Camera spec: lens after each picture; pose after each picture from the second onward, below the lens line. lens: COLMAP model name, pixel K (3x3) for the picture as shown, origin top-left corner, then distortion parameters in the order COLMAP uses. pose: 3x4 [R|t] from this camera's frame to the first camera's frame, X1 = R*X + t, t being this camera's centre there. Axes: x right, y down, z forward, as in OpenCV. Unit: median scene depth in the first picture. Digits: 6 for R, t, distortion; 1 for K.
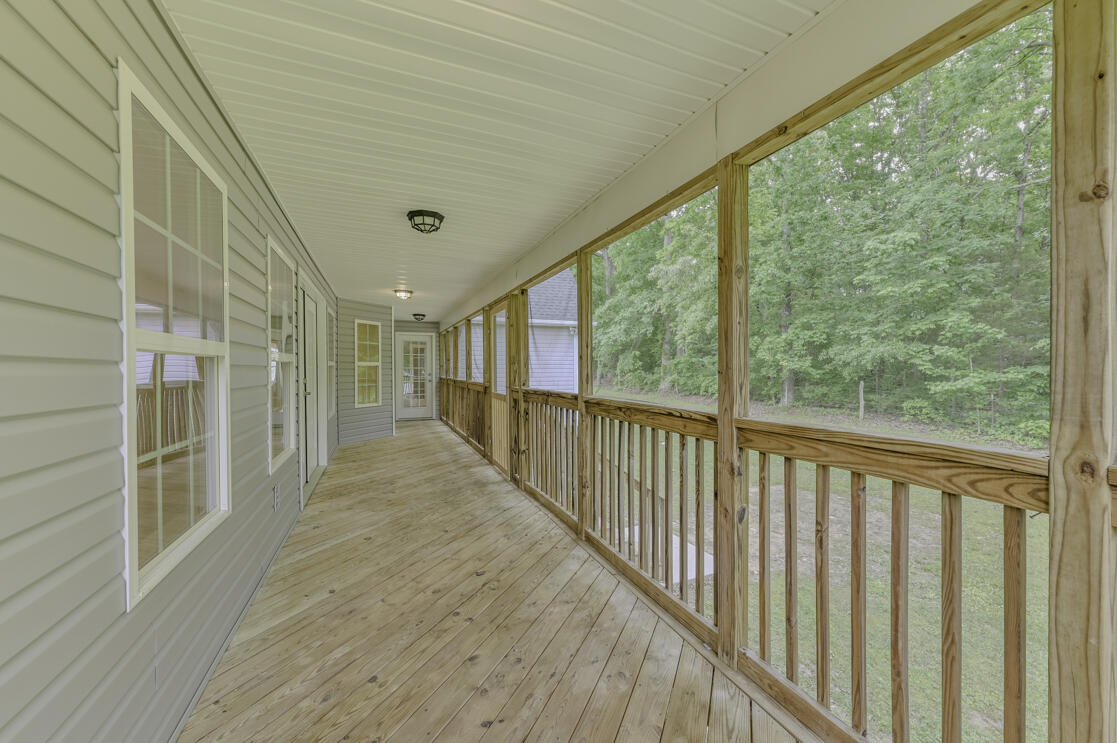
lens RADIAL K [[437.4, 0, 555.0], [0, 437.4, 373.6], [0, 0, 1]] dist [-0.000124, -0.000026]
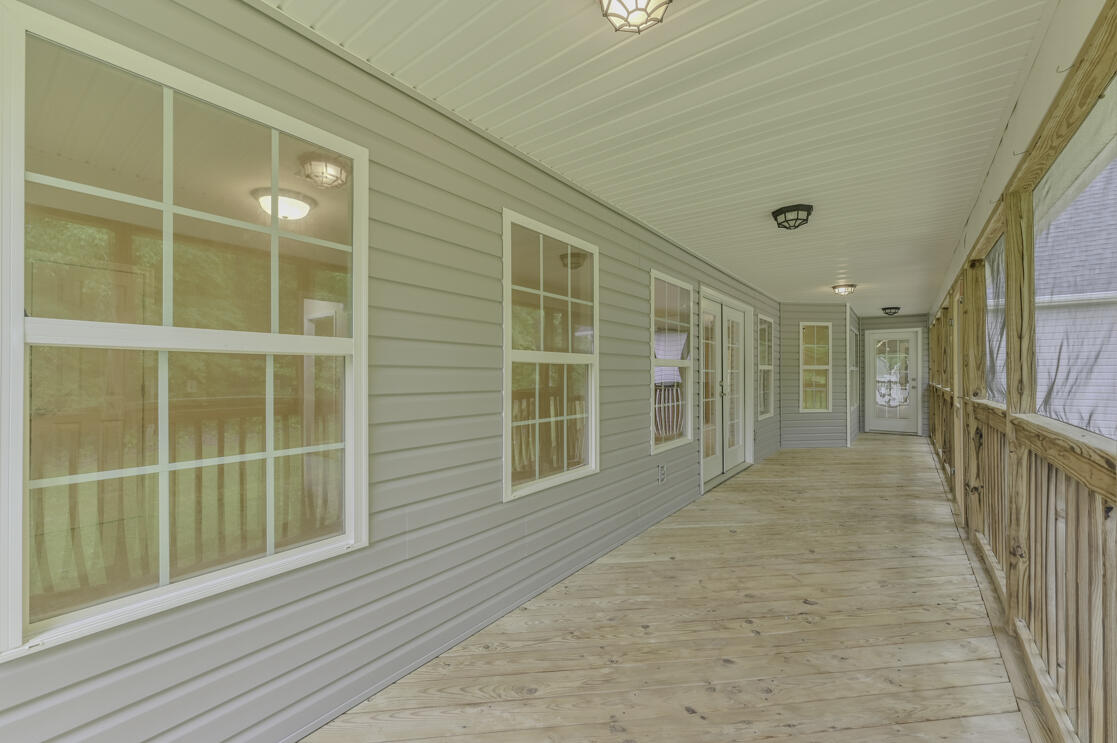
lens RADIAL K [[437.4, 0, 559.6], [0, 437.4, 372.2], [0, 0, 1]] dist [-0.000124, -0.000026]
pose [[0.518194, -0.001859, -0.855261, 0.262243], [-0.008990, 0.999931, -0.007620, 0.001205], [0.855216, 0.011638, 0.518141, 0.081761]]
